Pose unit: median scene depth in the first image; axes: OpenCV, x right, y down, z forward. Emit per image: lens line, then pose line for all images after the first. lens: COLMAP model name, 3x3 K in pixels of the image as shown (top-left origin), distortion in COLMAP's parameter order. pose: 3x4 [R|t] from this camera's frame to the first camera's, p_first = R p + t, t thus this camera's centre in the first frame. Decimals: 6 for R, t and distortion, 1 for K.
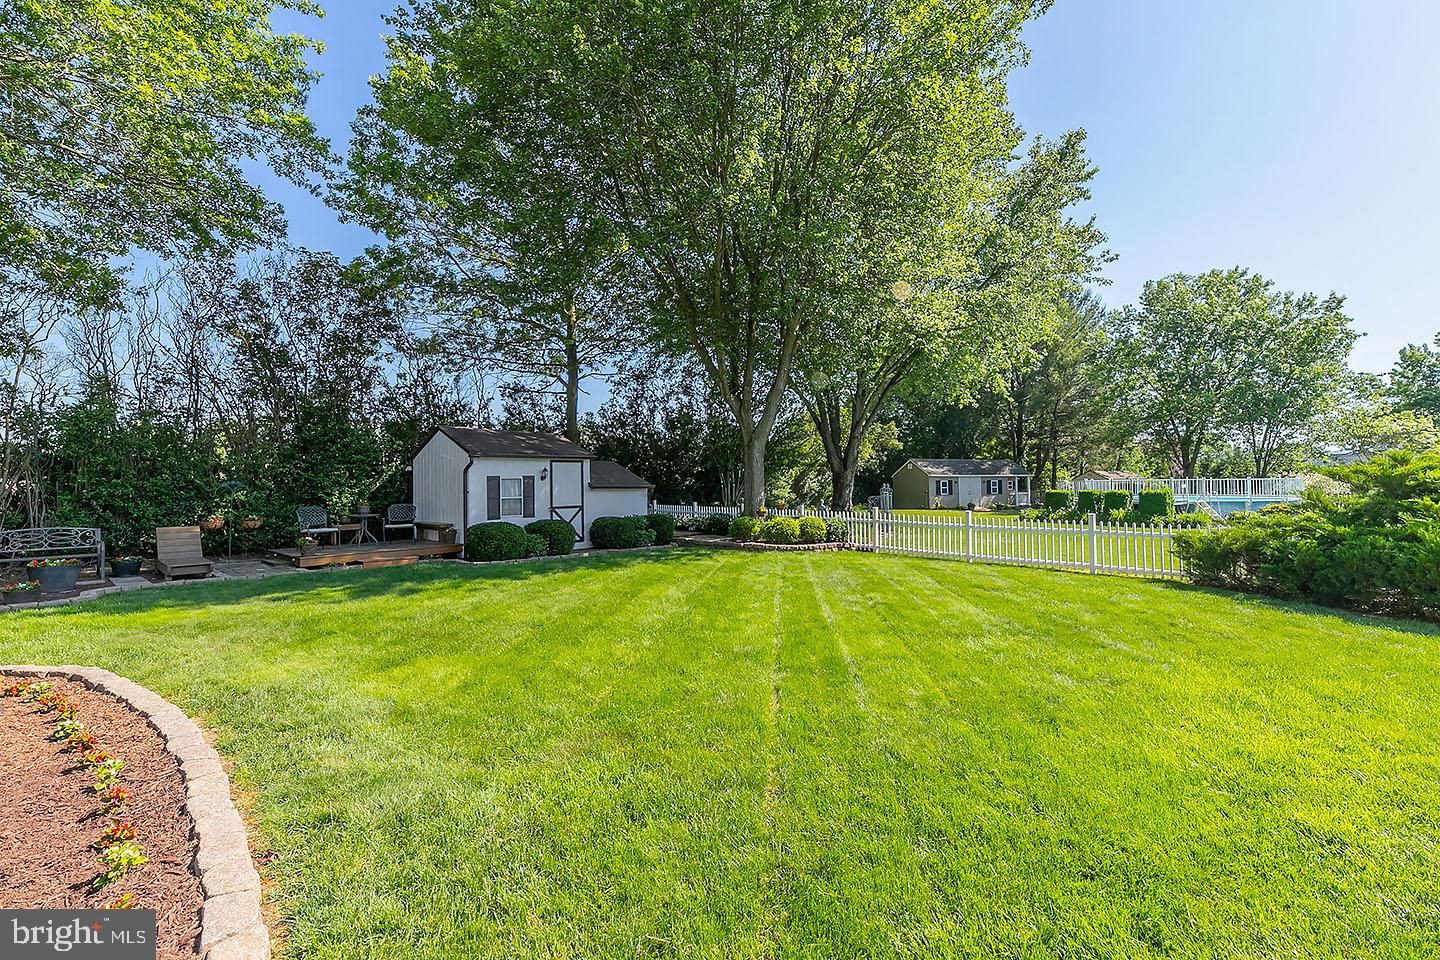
lens RADIAL K [[576.3, 0, 698.1], [0, 576.3, 475.5], [0, 0, 1]] dist [-0.000339, -0.000066]
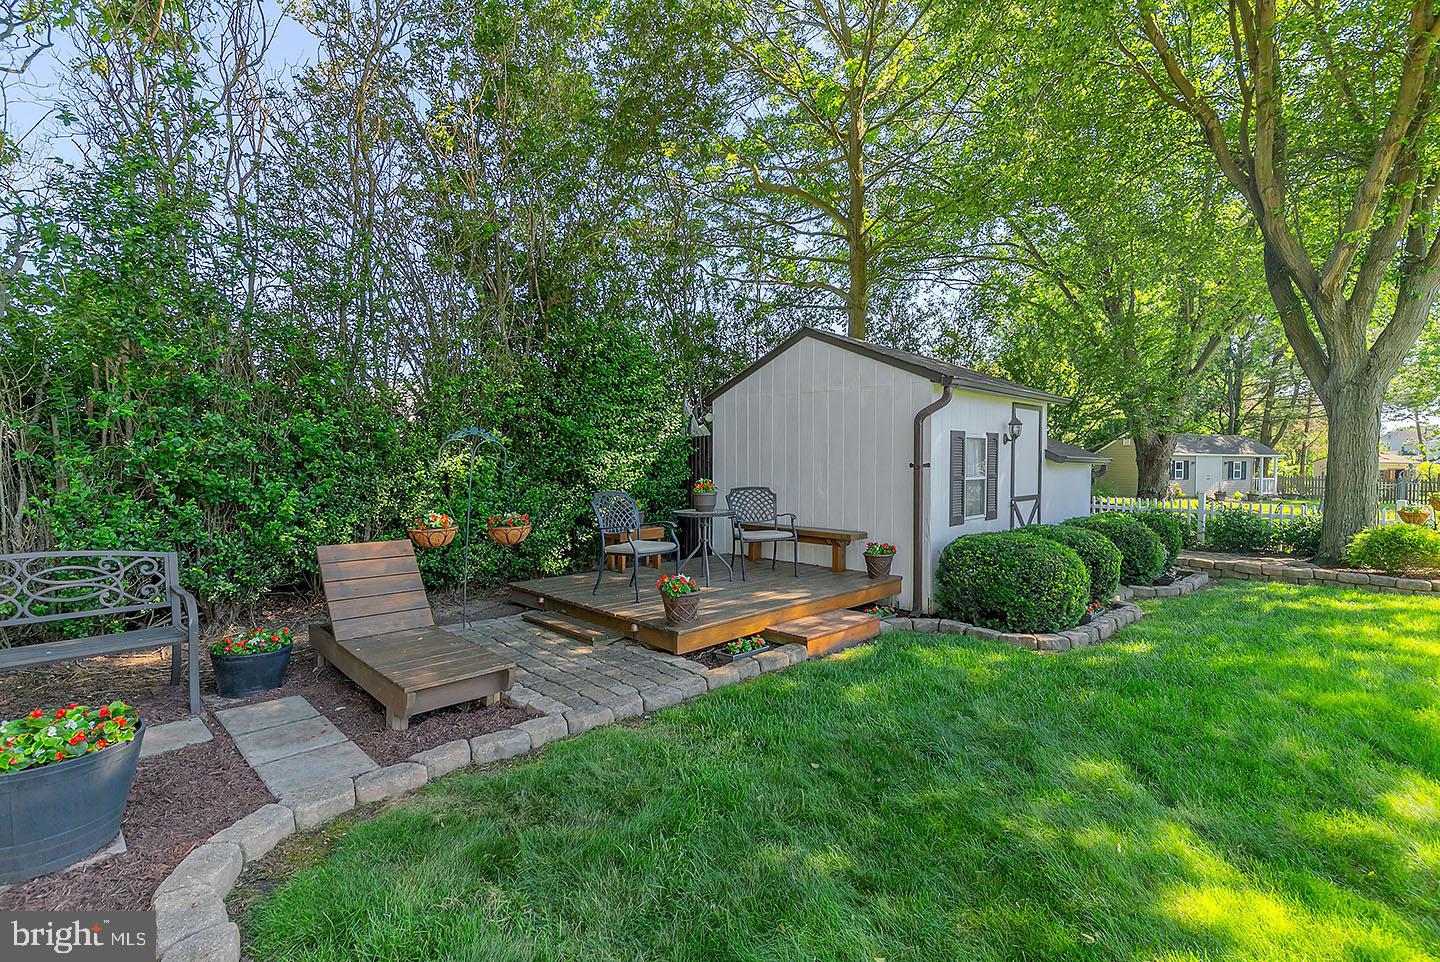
lens RADIAL K [[639.0, 0, 720.0], [0, 639.0, 481.0], [0, 0, 1]] dist [0.000379, 0.000055]
pose [[0.998760, 0.017148, -0.046730, -0.615744], [-0.014963, 0.998796, 0.046709, 0.023832], [0.047474, -0.045952, 0.997815, 0.562426]]
